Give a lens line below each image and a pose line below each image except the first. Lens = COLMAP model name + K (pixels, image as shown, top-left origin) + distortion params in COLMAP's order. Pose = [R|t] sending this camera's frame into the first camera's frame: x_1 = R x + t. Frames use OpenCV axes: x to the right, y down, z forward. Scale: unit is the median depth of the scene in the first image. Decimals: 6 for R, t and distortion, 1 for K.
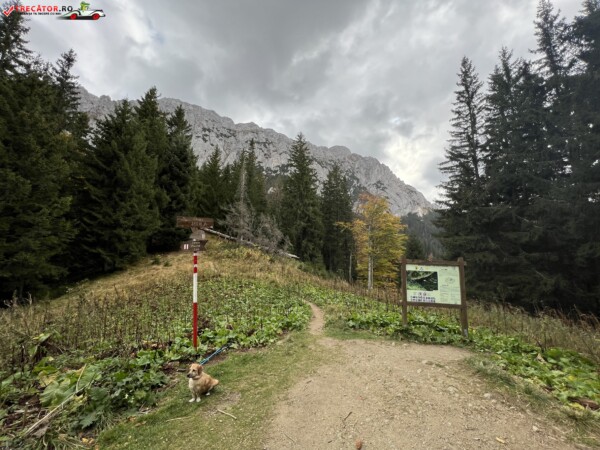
lens RADIAL K [[239.6, 0, 300.2], [0, 239.6, 225.6], [0, 0, 1]] dist [-0.002327, 0.000042]
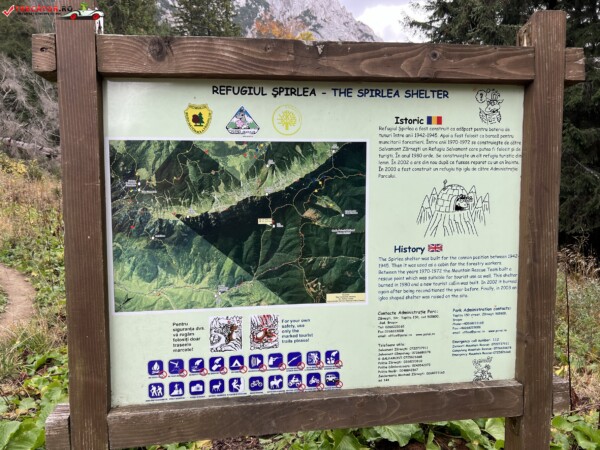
lens RADIAL K [[452.4, 0, 297.7], [0, 452.4, 227.5], [0, 0, 1]] dist [0.048605, -0.055470]
pose [[0.956362, -0.081040, 0.280723, 0.094932], [0.004390, 0.964644, 0.263520, 0.034872], [-0.292153, -0.250788, 0.922904, 0.158537]]
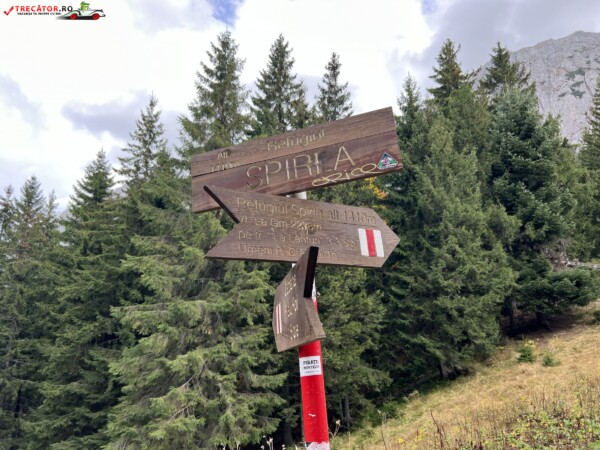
lens RADIAL K [[452.4, 0, 297.7], [0, 452.4, 227.5], [0, 0, 1]] dist [0.048605, -0.055470]
pose [[0.513355, -0.263933, -0.816582, -0.031082], [0.168797, 0.963998, -0.205463, 0.014835], [0.841412, -0.032361, 0.539425, 0.134247]]
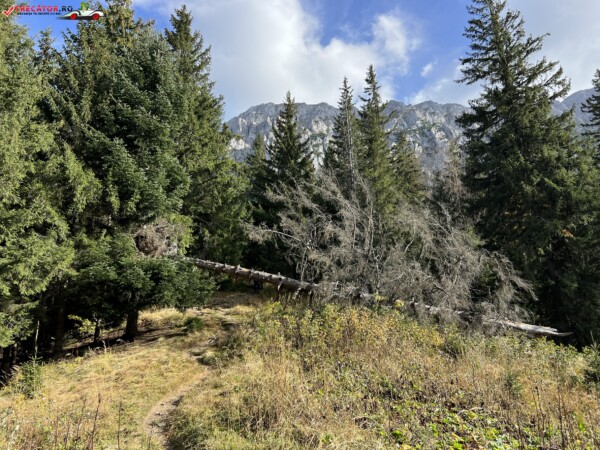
lens RADIAL K [[448.2, 0, 296.8], [0, 448.2, 226.1], [0, 0, 1]] dist [0.107226, -0.164987]
pose [[0.882379, -0.191346, -0.429878, -0.042298], [0.127308, 0.976592, -0.173382, 0.094229], [0.452991, 0.098262, 0.886084, 0.574679]]
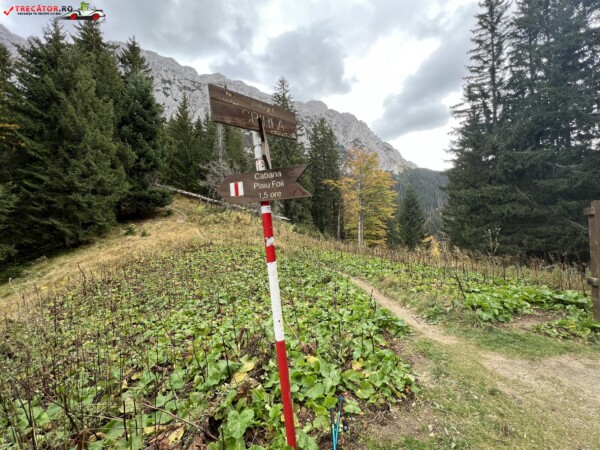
lens RADIAL K [[239.6, 0, 300.2], [0, 239.6, 225.6], [0, 0, 1]] dist [-0.002327, 0.000042]
pose [[0.995155, -0.048262, 0.085654, -0.066361], [0.034168, 0.986691, 0.158976, 0.013971], [-0.092187, -0.155279, 0.983560, 0.101968]]
